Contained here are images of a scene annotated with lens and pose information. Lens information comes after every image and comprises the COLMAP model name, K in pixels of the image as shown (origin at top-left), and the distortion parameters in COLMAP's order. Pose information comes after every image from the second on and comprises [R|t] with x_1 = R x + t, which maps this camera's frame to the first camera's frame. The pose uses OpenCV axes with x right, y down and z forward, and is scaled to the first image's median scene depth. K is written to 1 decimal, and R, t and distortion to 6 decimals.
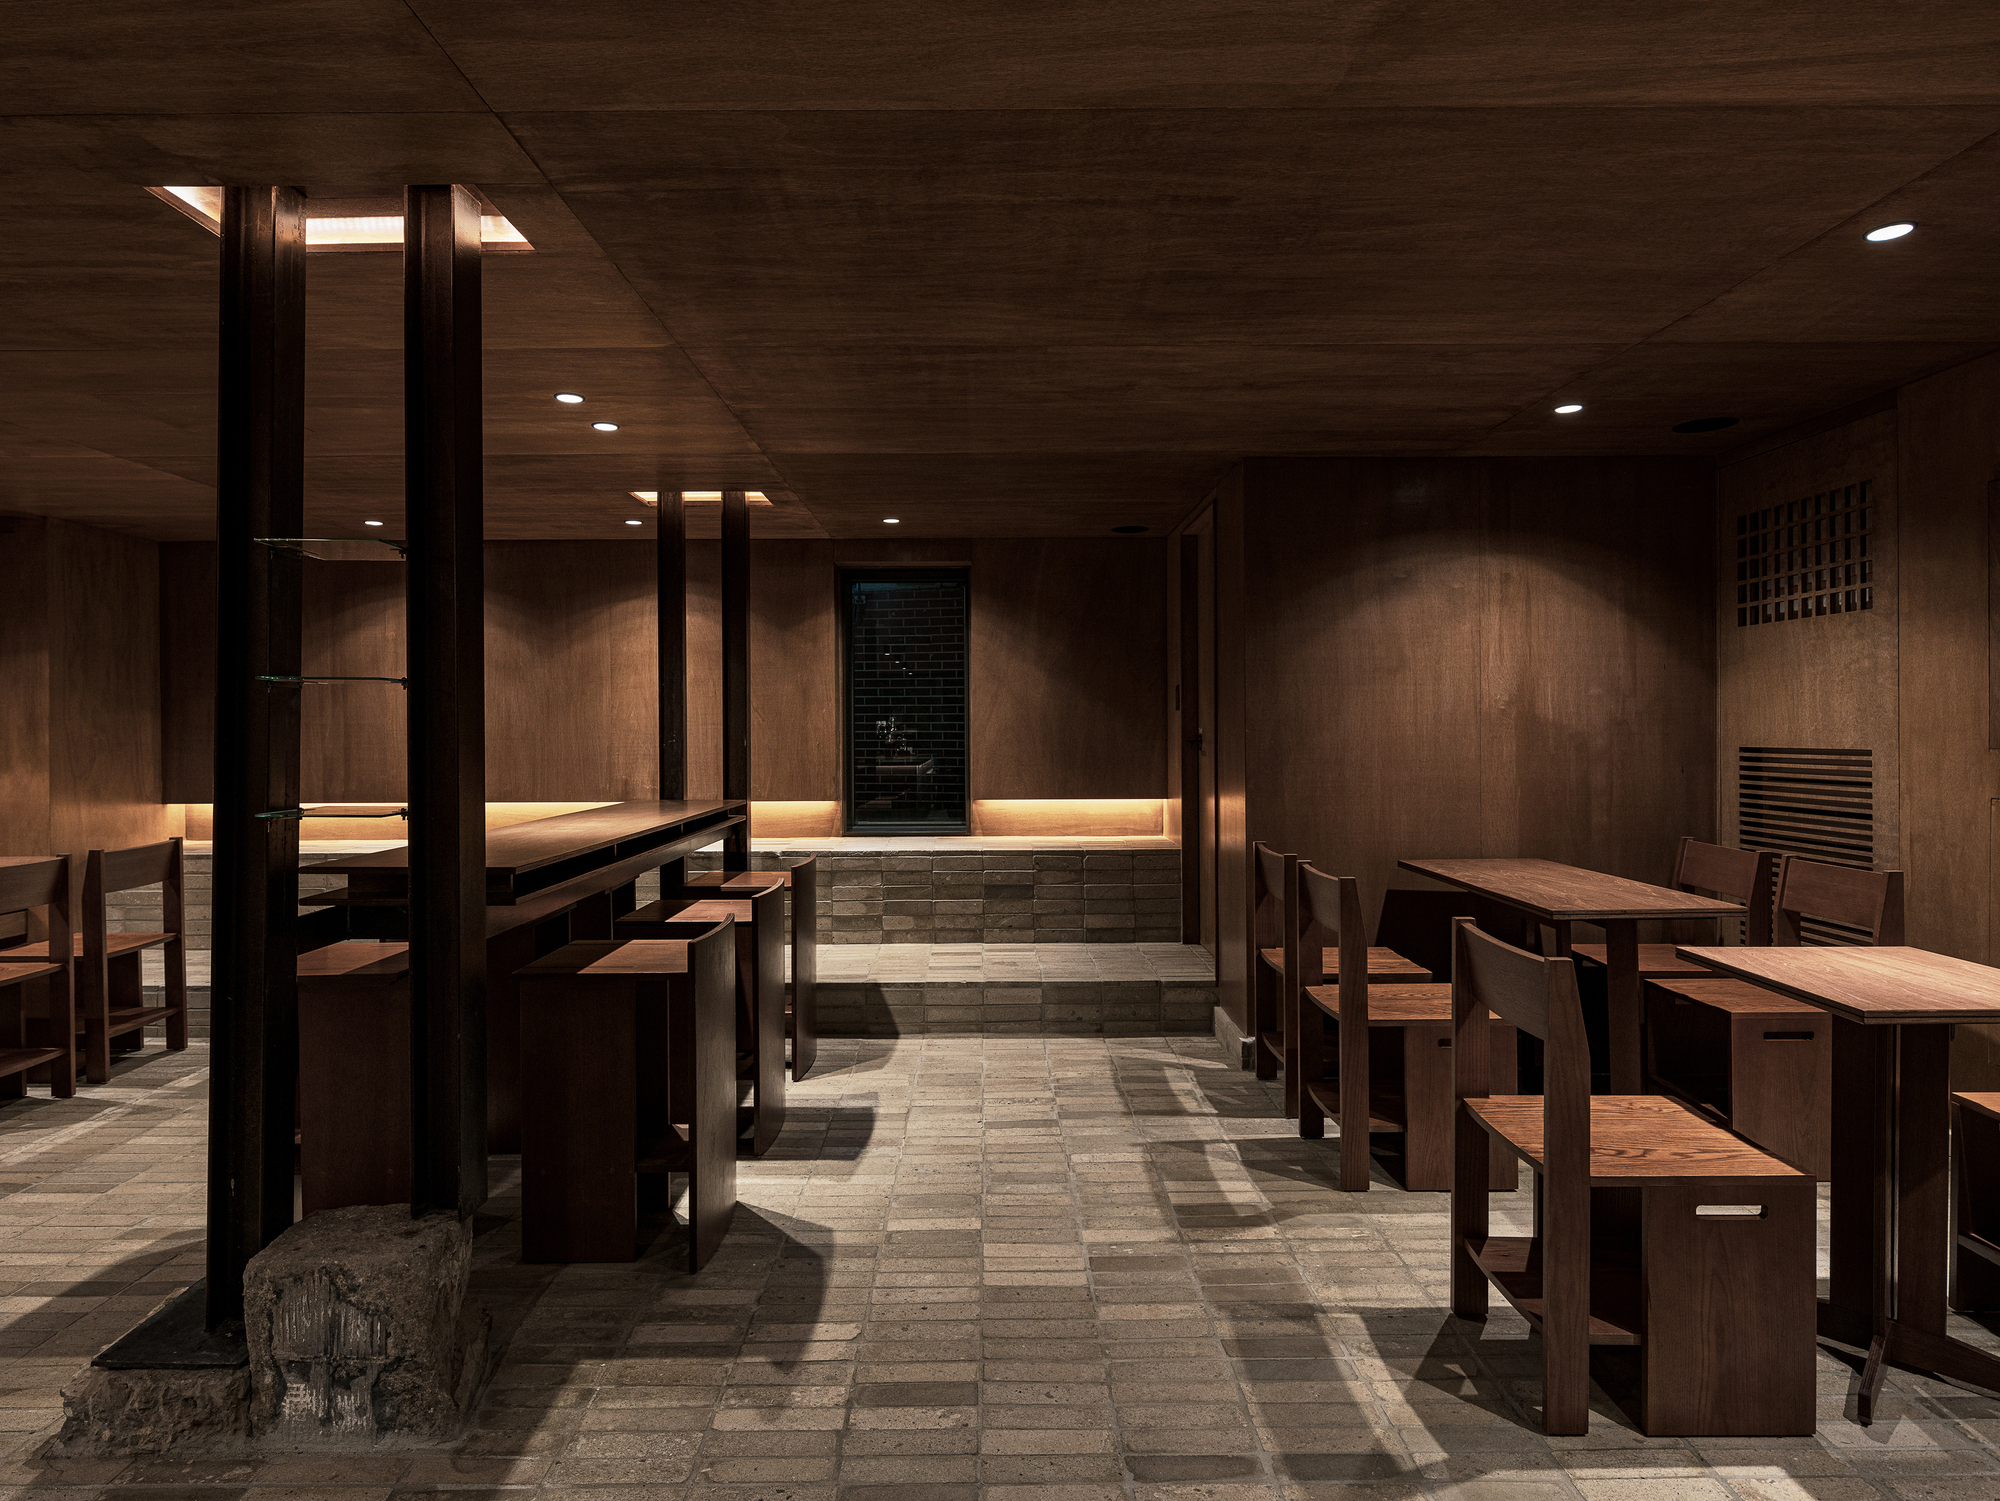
lens RADIAL K [[1104.2, 0, 995.9], [0, 1104.2, 731.9], [0, 0, 1]] dist [-0.000998, 0.000215]
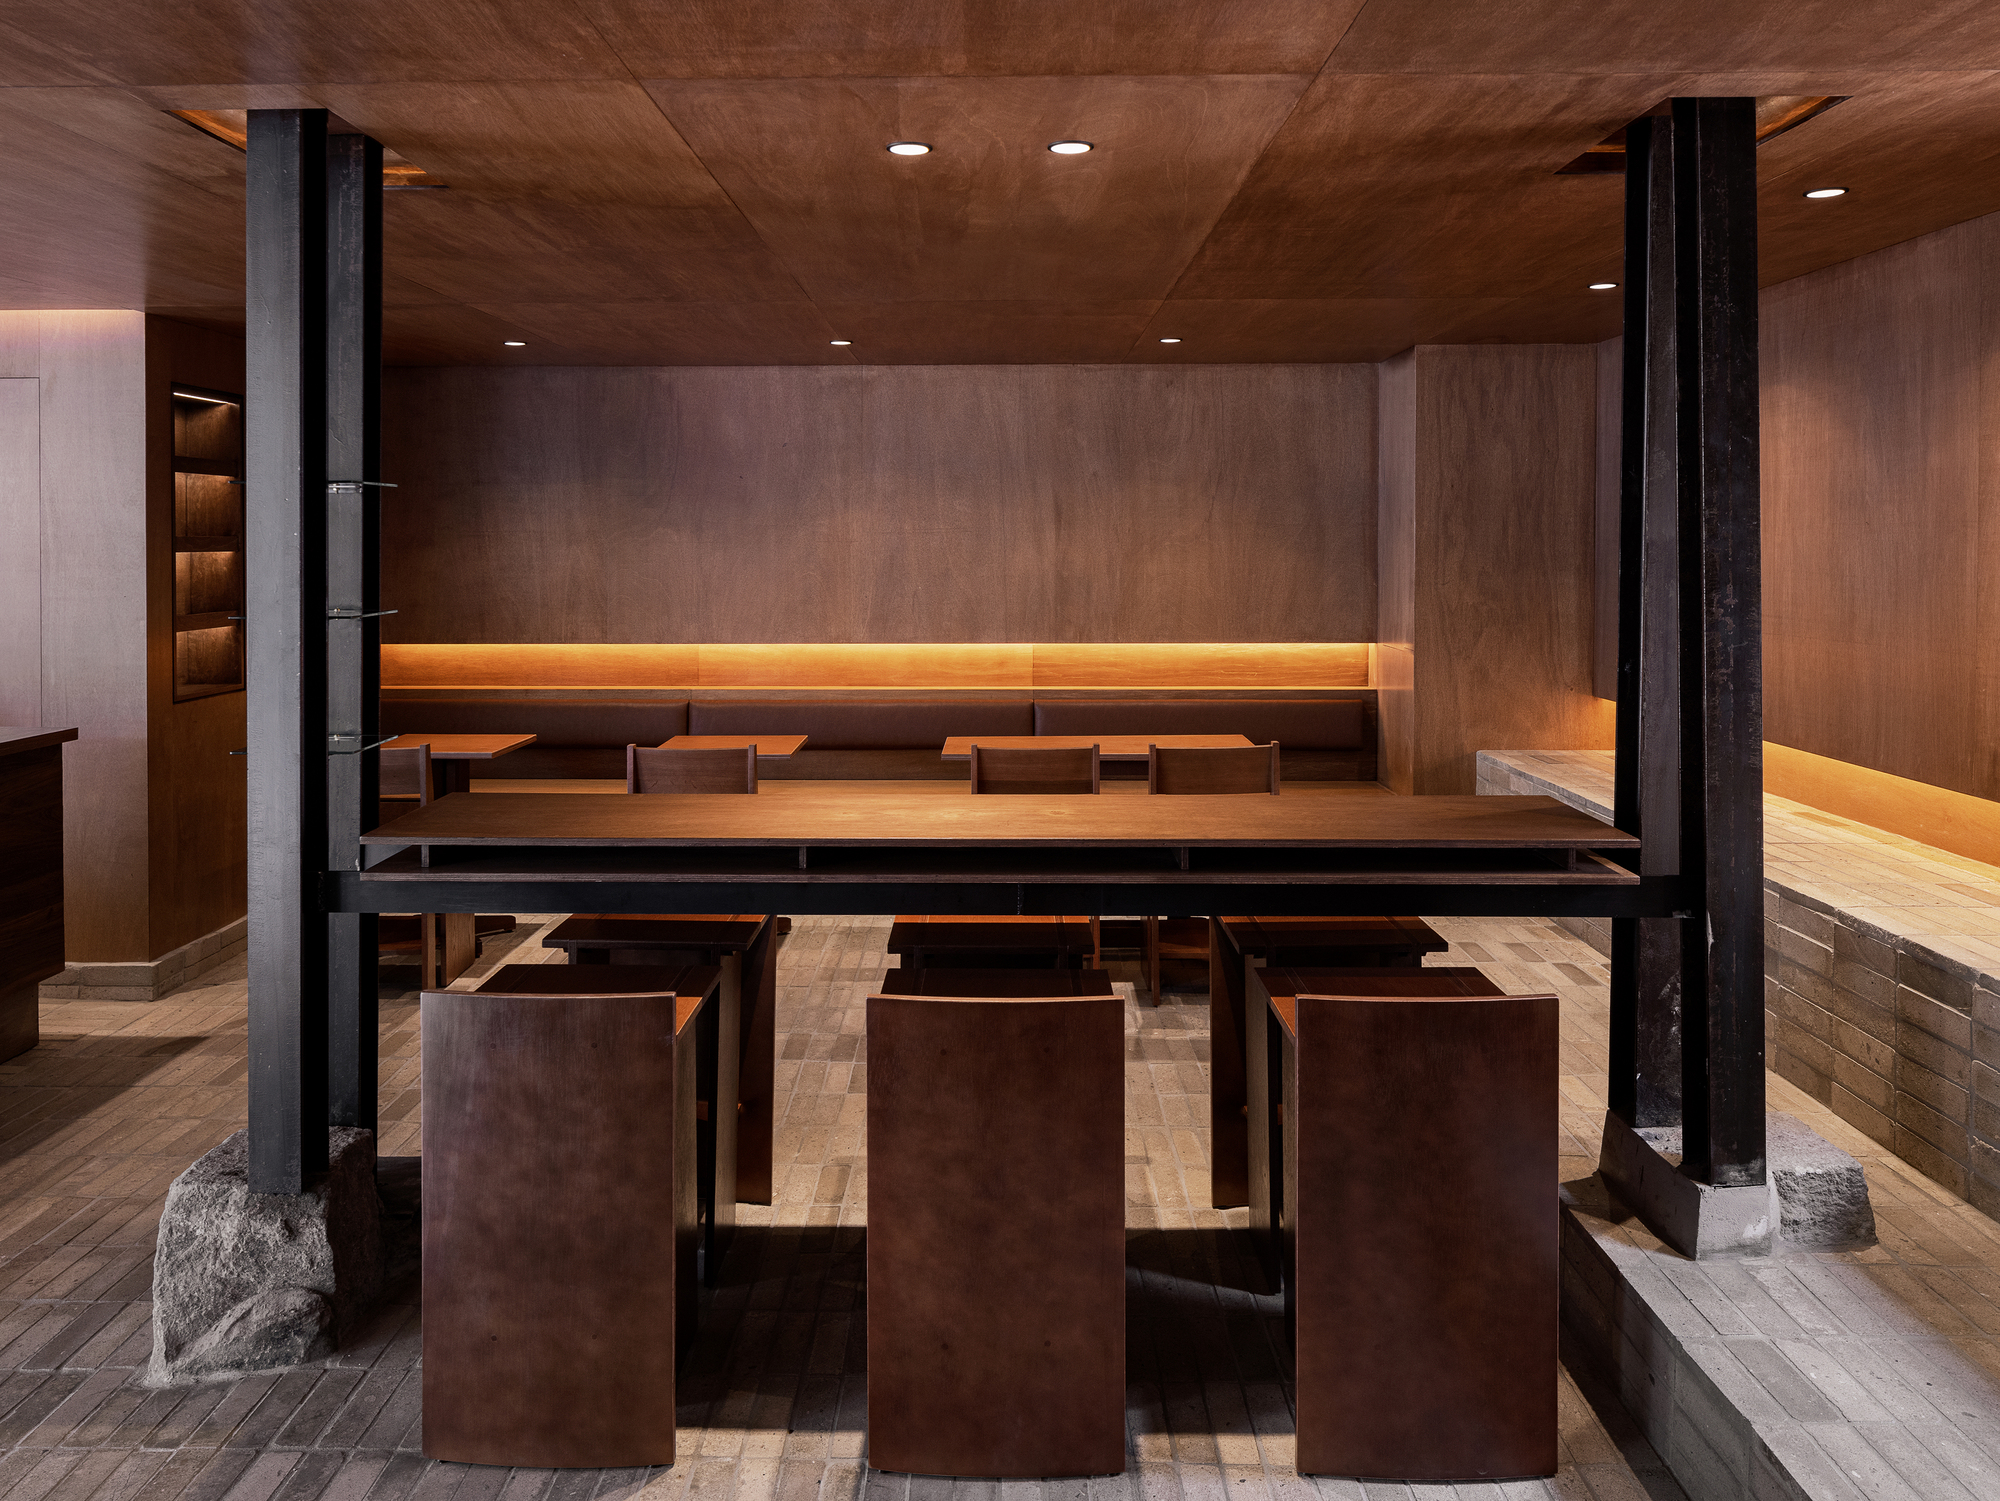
lens RADIAL K [[1543.8, 0, 971.0], [0, 1543.8, 552.5], [0, 0, 1]] dist [-0.006857, 0.002897]
pose [[-0.030782, 0.011768, -0.999457, 0.570194], [-0.001215, 0.999930, 0.011811, -0.083587], [0.999525, 0.001577, -0.030765, 1.167247]]
